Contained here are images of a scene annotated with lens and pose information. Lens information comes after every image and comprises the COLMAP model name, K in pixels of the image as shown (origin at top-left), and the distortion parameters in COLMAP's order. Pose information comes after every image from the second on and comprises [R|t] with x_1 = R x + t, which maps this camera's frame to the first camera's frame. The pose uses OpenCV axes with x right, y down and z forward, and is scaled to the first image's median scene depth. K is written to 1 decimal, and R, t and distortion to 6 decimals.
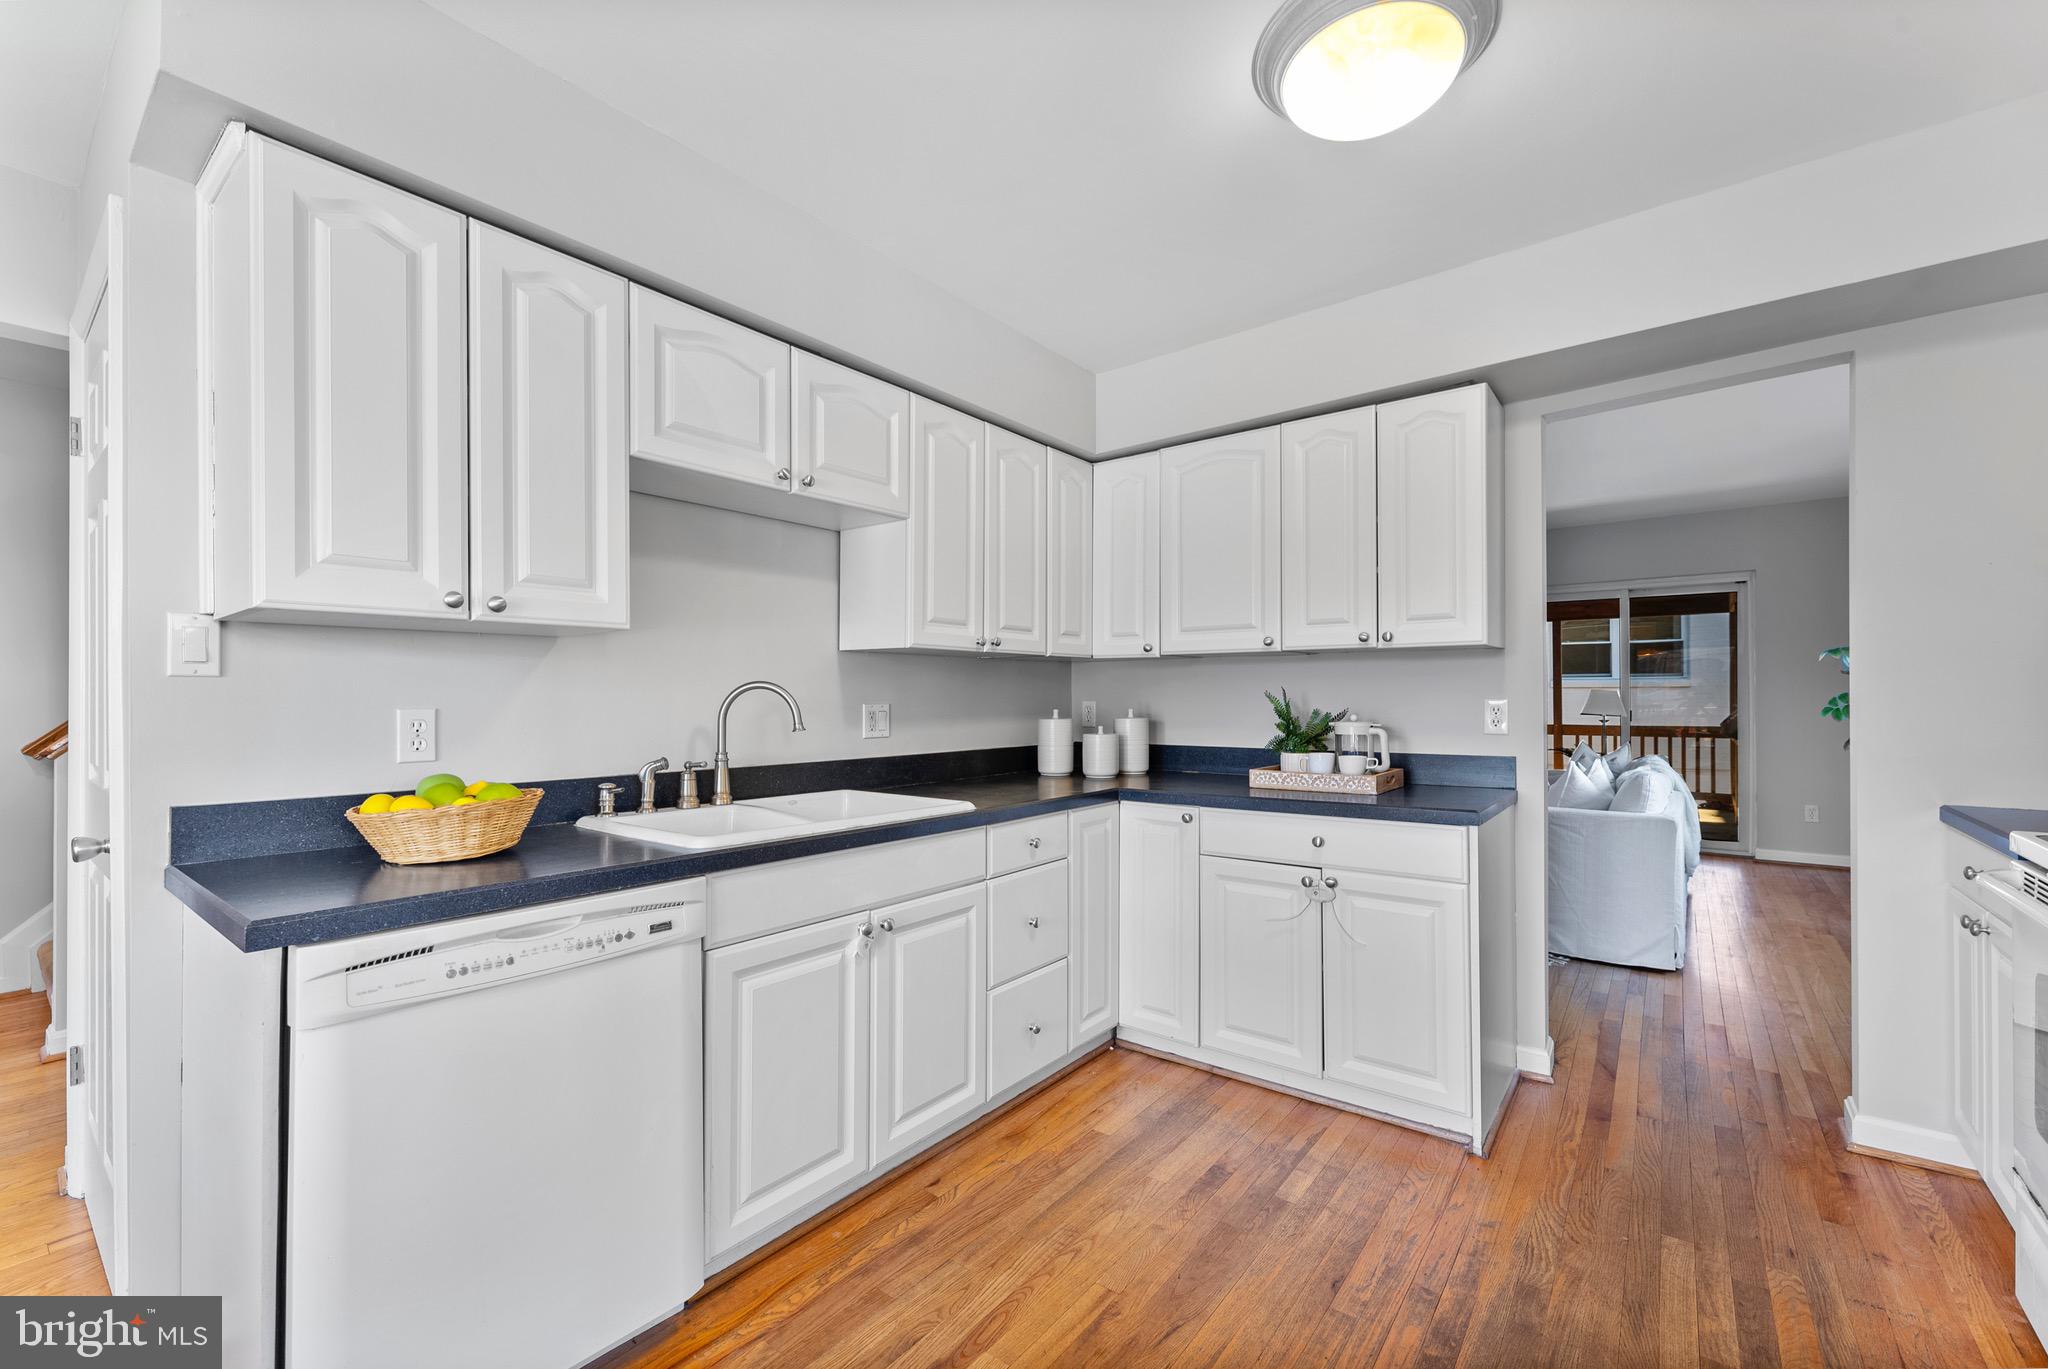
lens RADIAL K [[840.1, 0, 1024.0], [0, 840.1, 684.5], [0, 0, 1]] dist [0.000083, 0.000016]
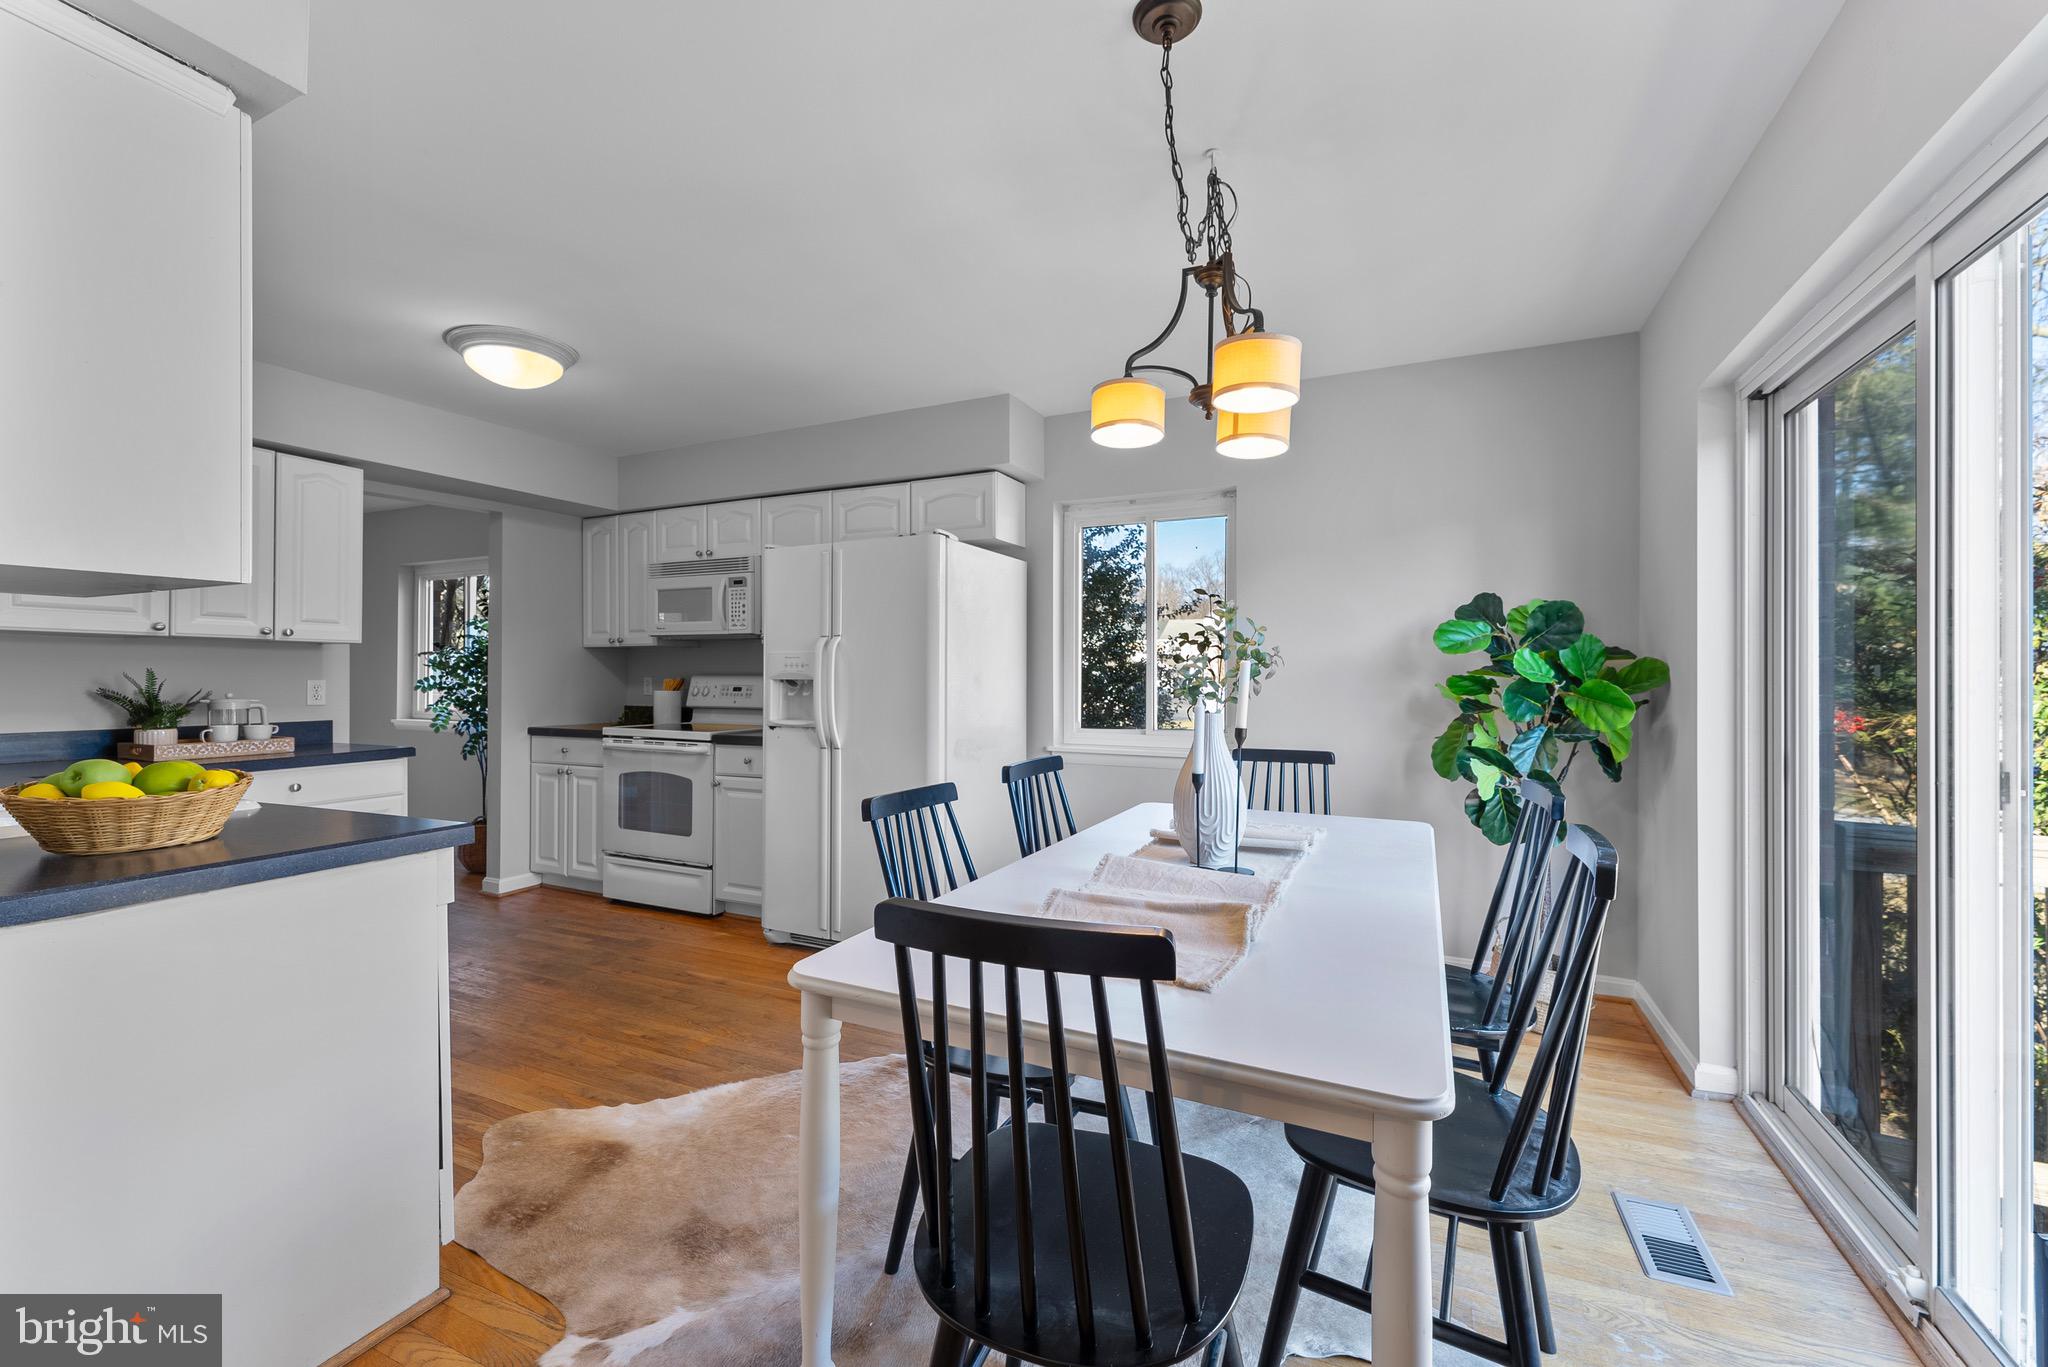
lens RADIAL K [[840.1, 0, 1024.0], [0, 840.1, 683.5], [0, 0, 1]] dist [0.000083, 0.000016]
pose [[-0.222555, 0.000931, 0.974920, -1.128247], [-0.007523, 0.999968, -0.002672, 0.018745], [-0.974891, -0.007929, -0.222541, 0.173753]]
